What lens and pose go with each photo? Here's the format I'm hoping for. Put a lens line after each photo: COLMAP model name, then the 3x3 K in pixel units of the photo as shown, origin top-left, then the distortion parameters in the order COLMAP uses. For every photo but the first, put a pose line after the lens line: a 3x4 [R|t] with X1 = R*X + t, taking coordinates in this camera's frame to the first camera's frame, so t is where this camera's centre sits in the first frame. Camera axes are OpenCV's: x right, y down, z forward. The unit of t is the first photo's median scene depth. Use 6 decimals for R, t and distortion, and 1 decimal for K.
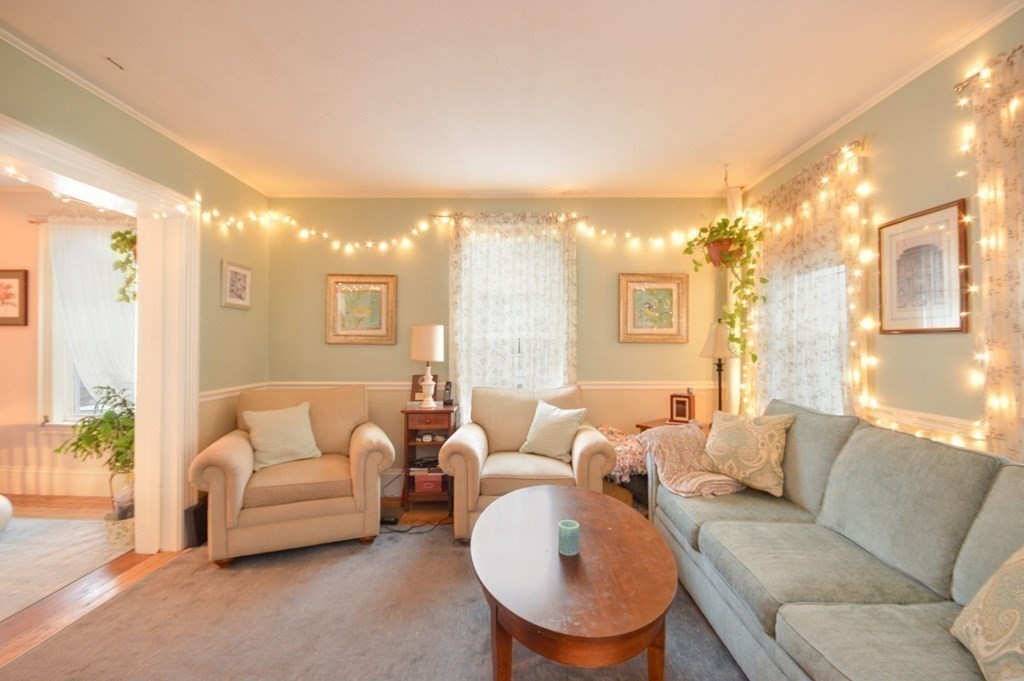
lens RADIAL K [[462.7, 0, 514.6], [0, 462.7, 337.4], [0, 0, 1]] dist [0.000907, -0.000093]
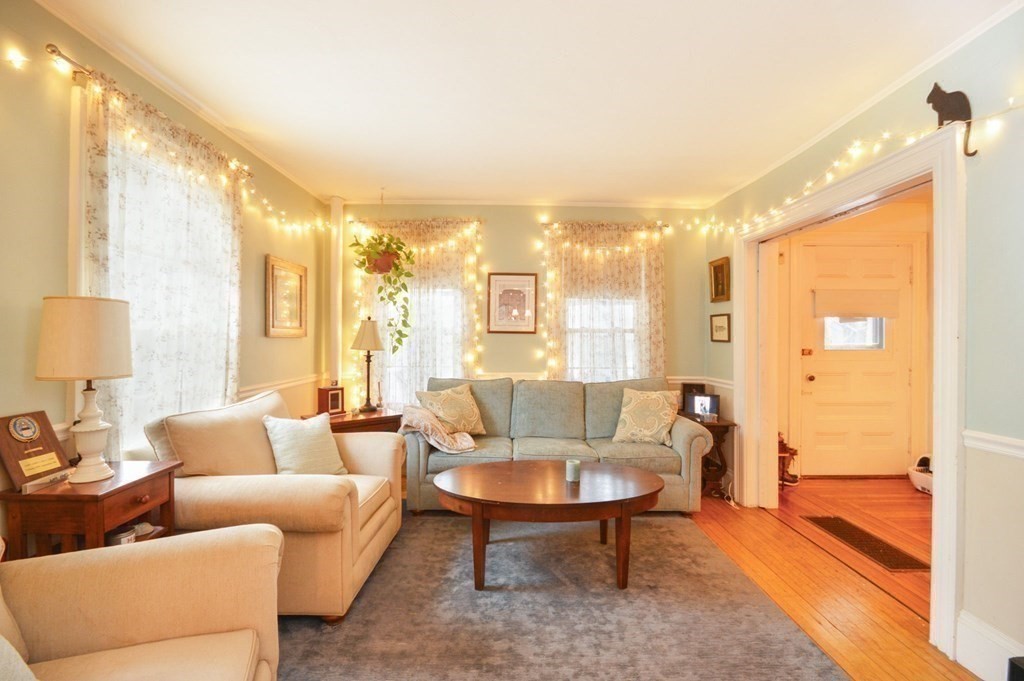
lens RADIAL K [[462.7, 0, 516.2], [0, 462.7, 339.5], [0, 0, 1]] dist [0.000907, -0.000093]
pose [[-0.016906, -0.007905, 0.999826, -0.984159], [-0.016007, 0.999843, 0.007635, 0.002406], [-0.999729, -0.015875, -0.017030, 0.891347]]
